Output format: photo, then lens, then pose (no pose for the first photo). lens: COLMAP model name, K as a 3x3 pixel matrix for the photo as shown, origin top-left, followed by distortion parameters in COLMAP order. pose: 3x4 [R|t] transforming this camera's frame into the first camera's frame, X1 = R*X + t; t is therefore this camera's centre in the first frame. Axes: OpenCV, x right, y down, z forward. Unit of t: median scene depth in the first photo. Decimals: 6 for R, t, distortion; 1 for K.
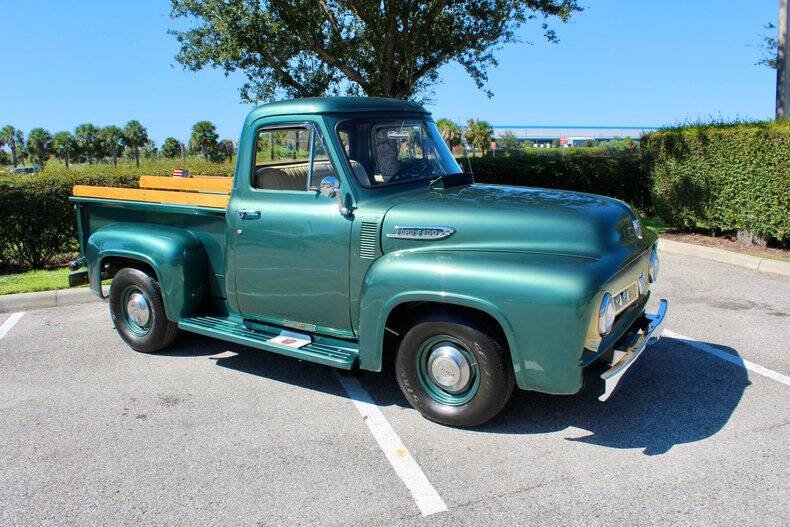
lens RADIAL K [[670.3, 0, 395.0], [0, 670.3, 263.5], [0, 0, 1]] dist [-0.061511, 0.004920]
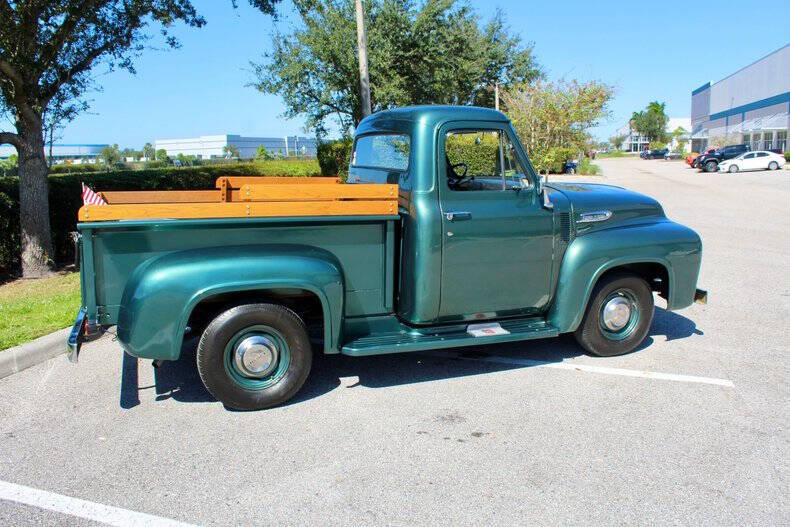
lens RADIAL K [[674.4, 0, 395.0], [0, 674.4, 263.5], [0, 0, 1]] dist [-0.167545, 0.157499]
pose [[0.586168, -0.124575, 0.800555, -0.657202], [0.141463, 0.988666, 0.050268, -0.040428], [-0.797744, 0.083784, 0.597147, 0.284031]]
